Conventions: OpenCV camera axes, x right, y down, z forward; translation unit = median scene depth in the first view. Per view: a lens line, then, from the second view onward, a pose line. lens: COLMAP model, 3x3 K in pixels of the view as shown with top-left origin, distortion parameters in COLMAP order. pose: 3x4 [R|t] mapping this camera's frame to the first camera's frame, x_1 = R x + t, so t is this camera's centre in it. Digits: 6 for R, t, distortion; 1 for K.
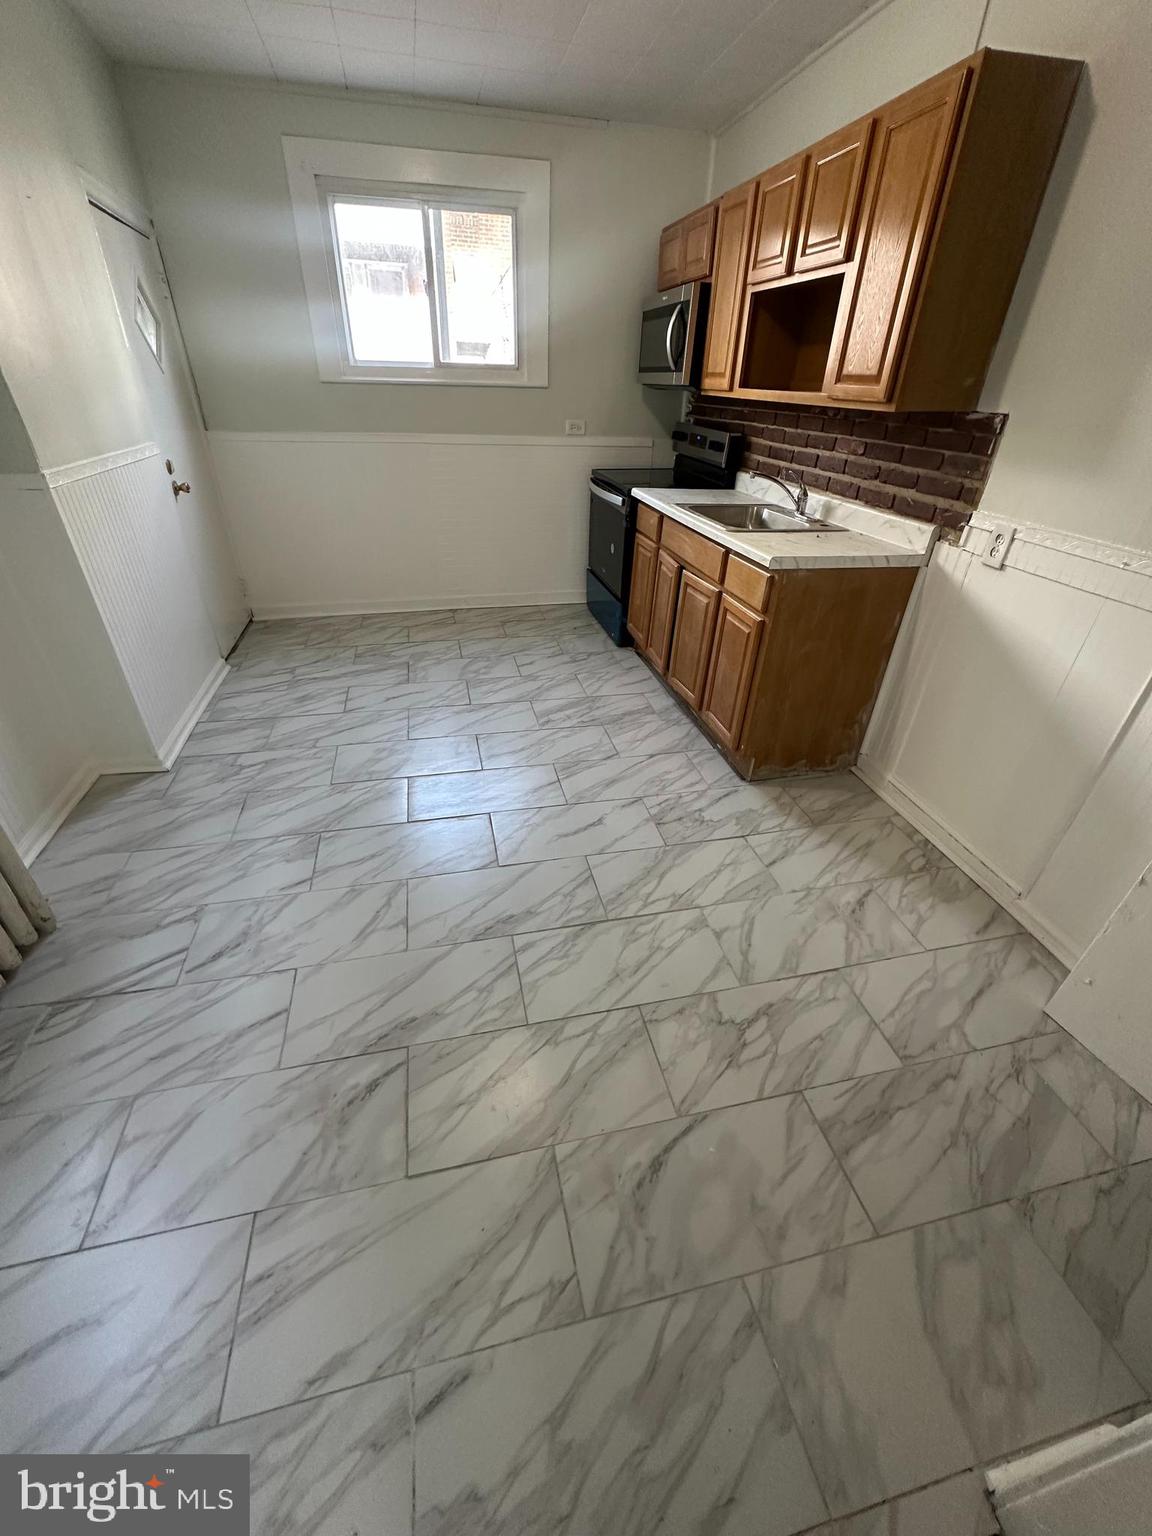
lens RADIAL K [[611.4, 0, 576.0], [0, 611.4, 768.0], [0, 0, 1]] dist [-0.004494, 0.000978]
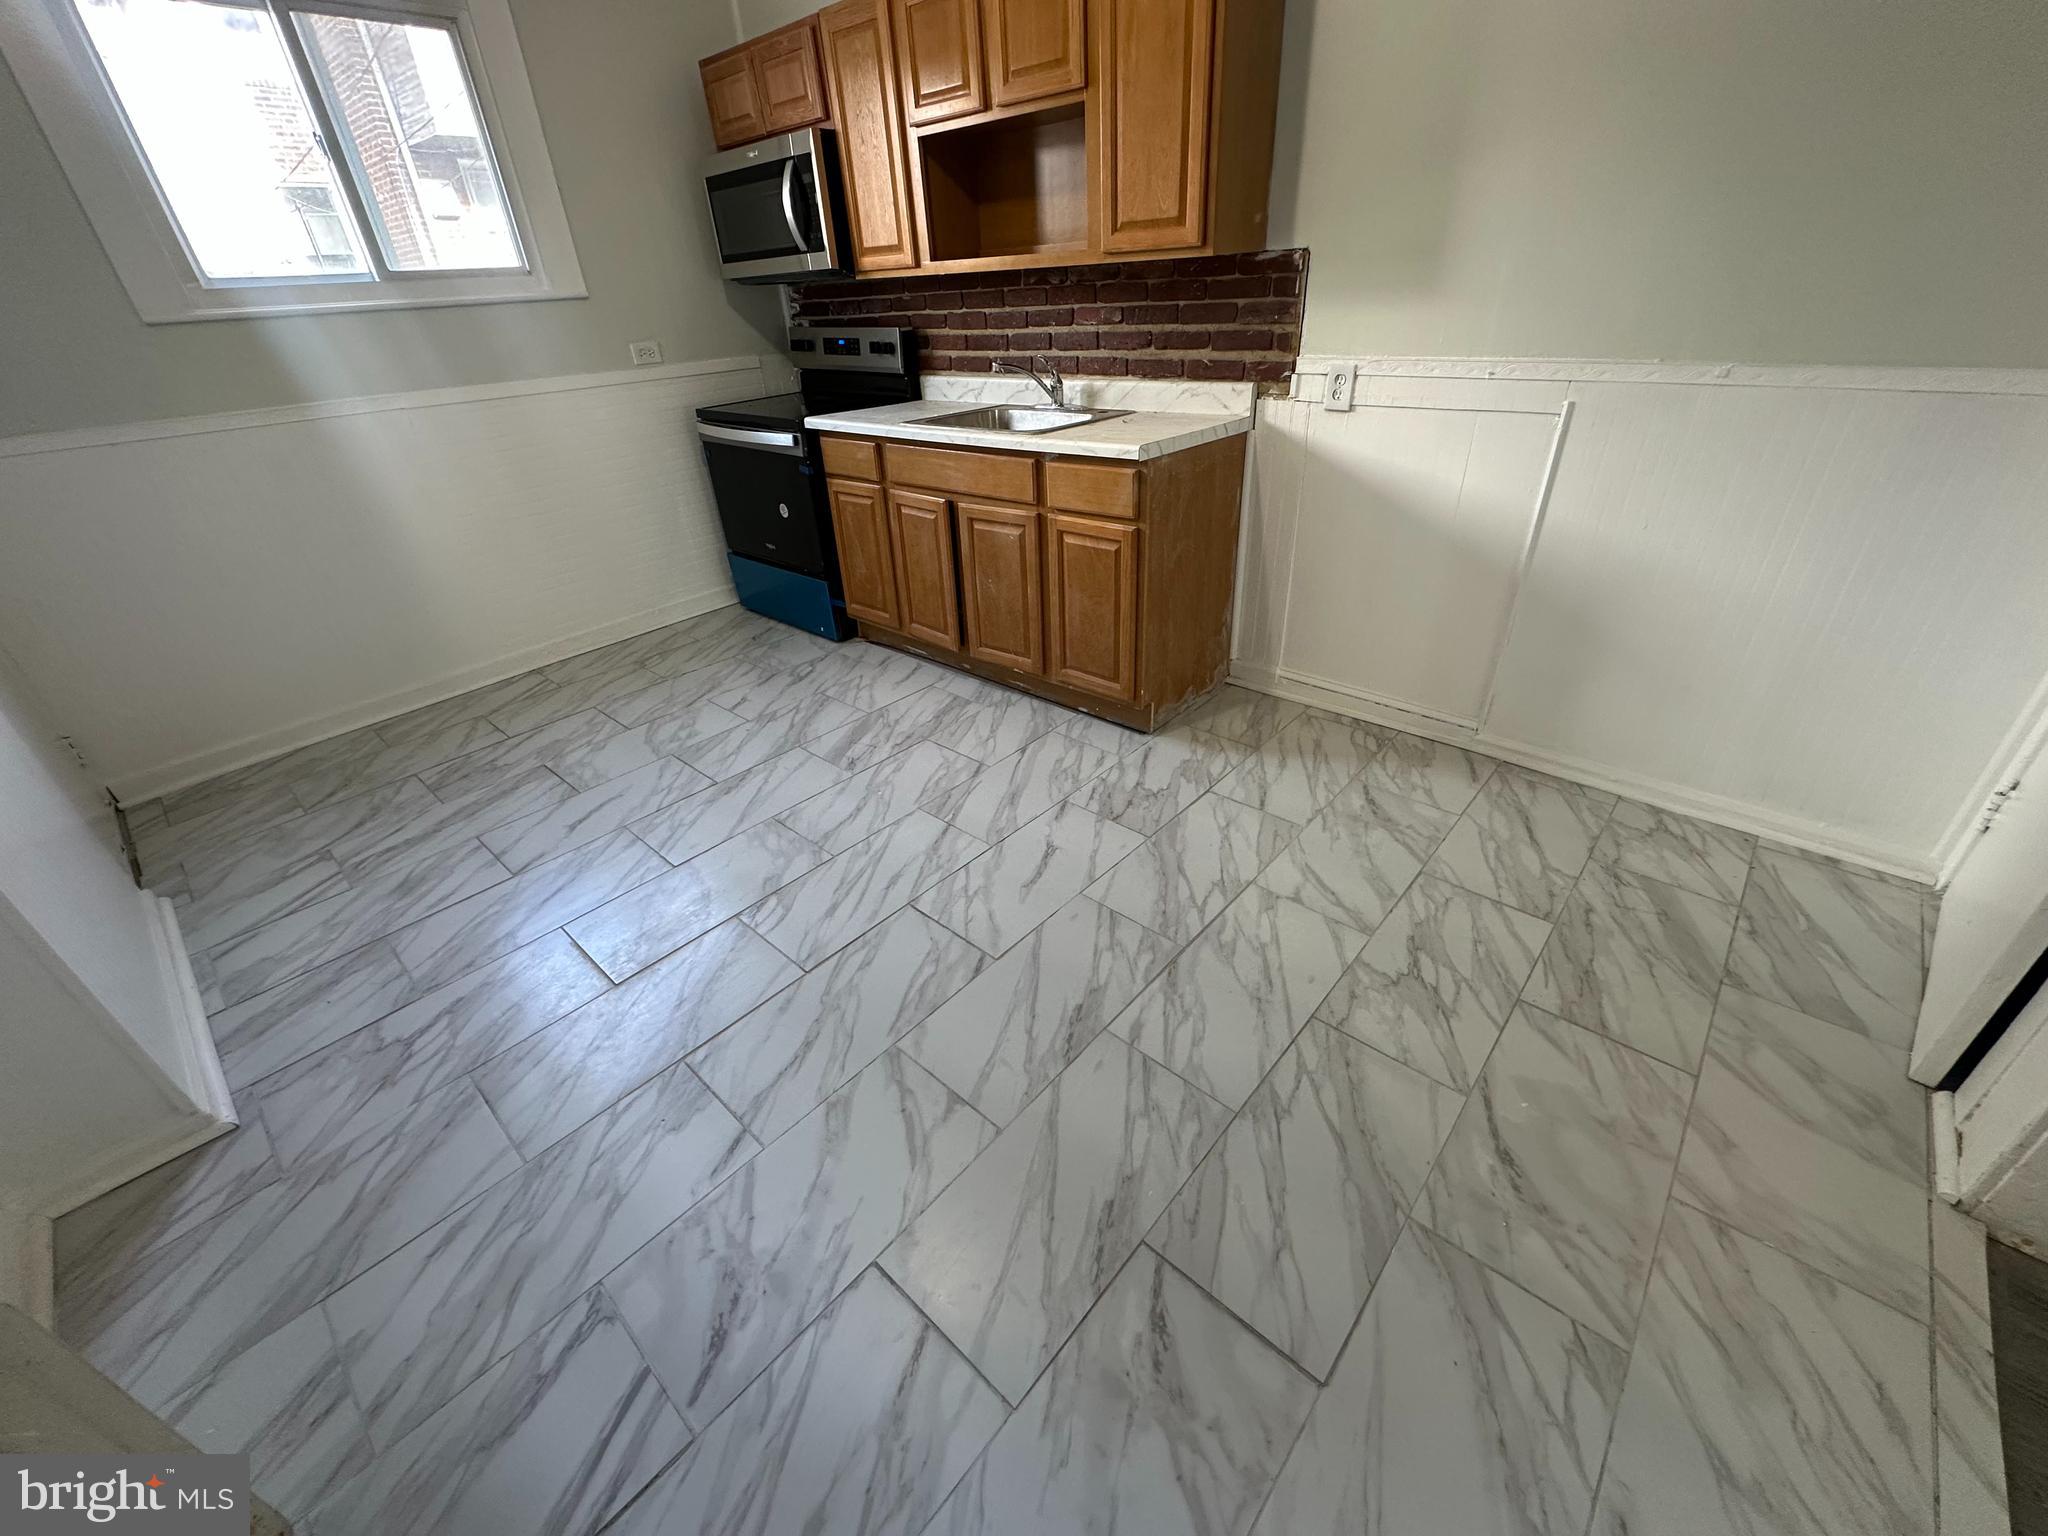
lens RADIAL K [[815.2, 0, 1024.9], [0, 815.2, 765.6], [0, 0, 1]] dist [-0.004494, 0.000978]
pose [[0.814879, -0.355720, 0.457642, -0.372670], [0.373550, 0.926000, 0.054626, -0.061952], [-0.443208, 0.126439, 0.887457, 0.148638]]
